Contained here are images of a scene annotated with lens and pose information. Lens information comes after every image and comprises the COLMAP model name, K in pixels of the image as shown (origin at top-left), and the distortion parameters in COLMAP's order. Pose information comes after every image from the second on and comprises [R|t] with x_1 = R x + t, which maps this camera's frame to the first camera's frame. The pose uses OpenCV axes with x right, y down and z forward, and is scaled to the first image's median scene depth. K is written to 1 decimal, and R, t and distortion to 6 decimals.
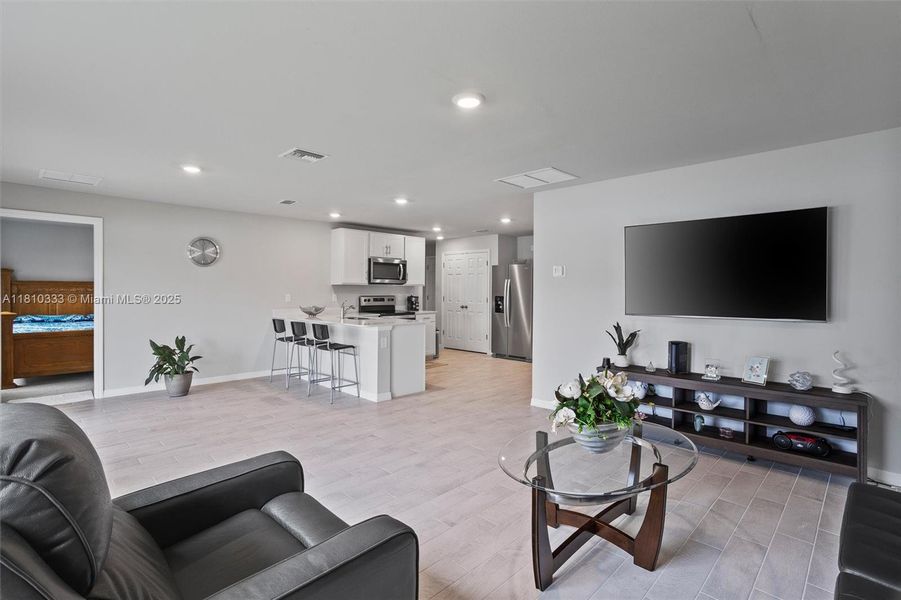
lens RADIAL K [[440.2, 0, 445.8], [0, 440.2, 293.3], [0, 0, 1]] dist [-0.030085, 0.013865]
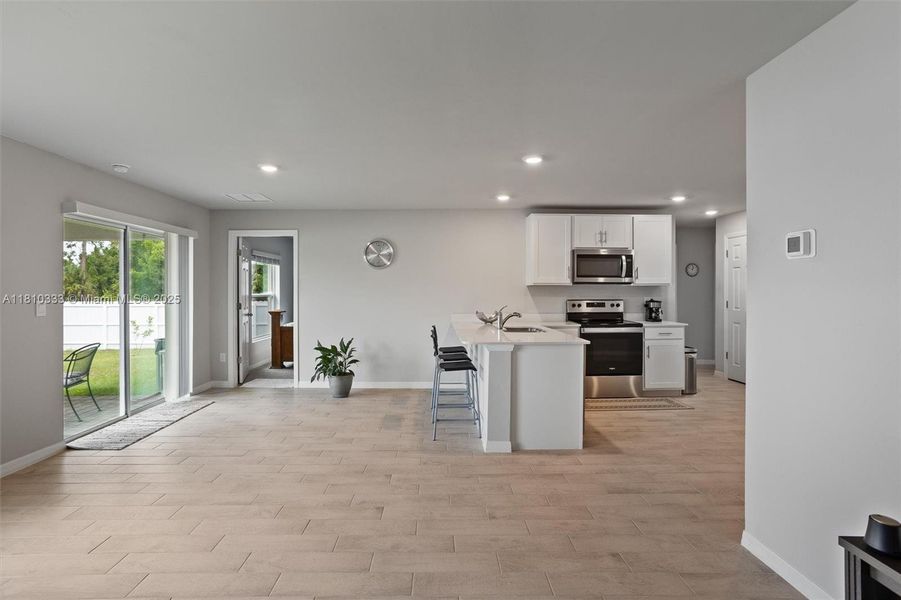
lens RADIAL K [[440.2, 0, 441.3], [0, 440.2, 288.8], [0, 0, 1]] dist [-0.030085, 0.013865]
pose [[0.711101, -0.008078, -0.703044, 0.268114], [-0.002446, 0.999900, -0.013963, -0.002509], [0.703086, 0.011649, 0.711009, 0.421666]]
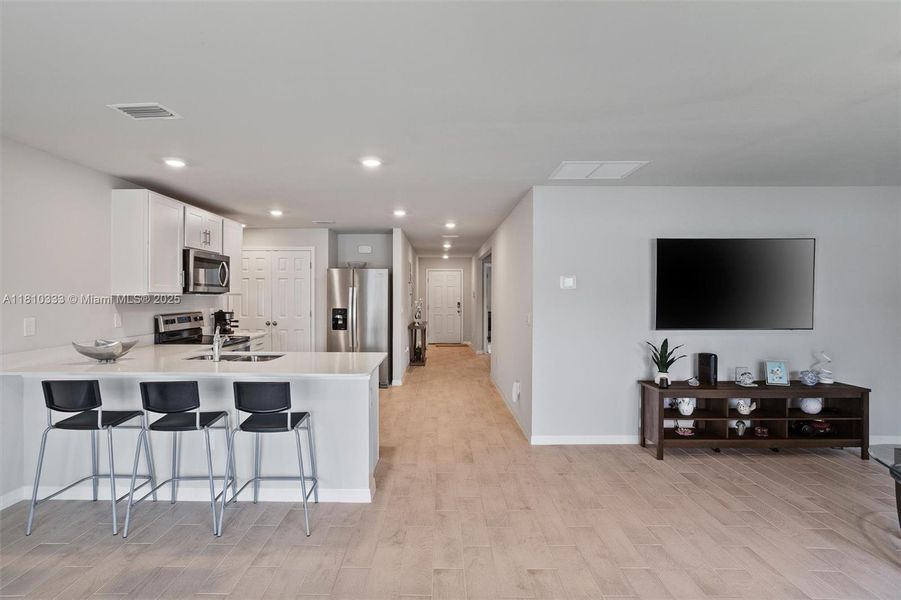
lens RADIAL K [[440.2, 0, 436.4], [0, 440.2, 296.6], [0, 0, 1]] dist [-0.030085, 0.013865]
pose [[0.715959, -0.004426, 0.698128, -0.465461], [0.005848, 0.999983, 0.000342, -0.021924], [-0.698118, 0.003838, 0.715973, 0.492514]]
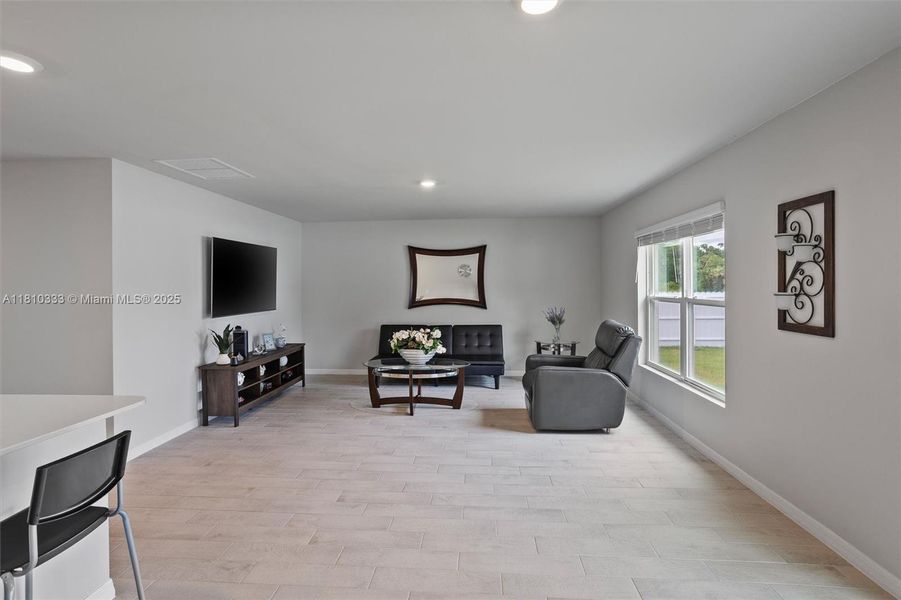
lens RADIAL K [[440.2, 0, 442.6], [0, 440.2, 287.5], [0, 0, 1]] dist [-0.030085, 0.013865]
pose [[-0.643727, 0.000807, 0.765254, -0.599924], [0.013711, 0.999851, 0.010480, -0.023976], [-0.765132, 0.017239, -0.643643, 0.958771]]
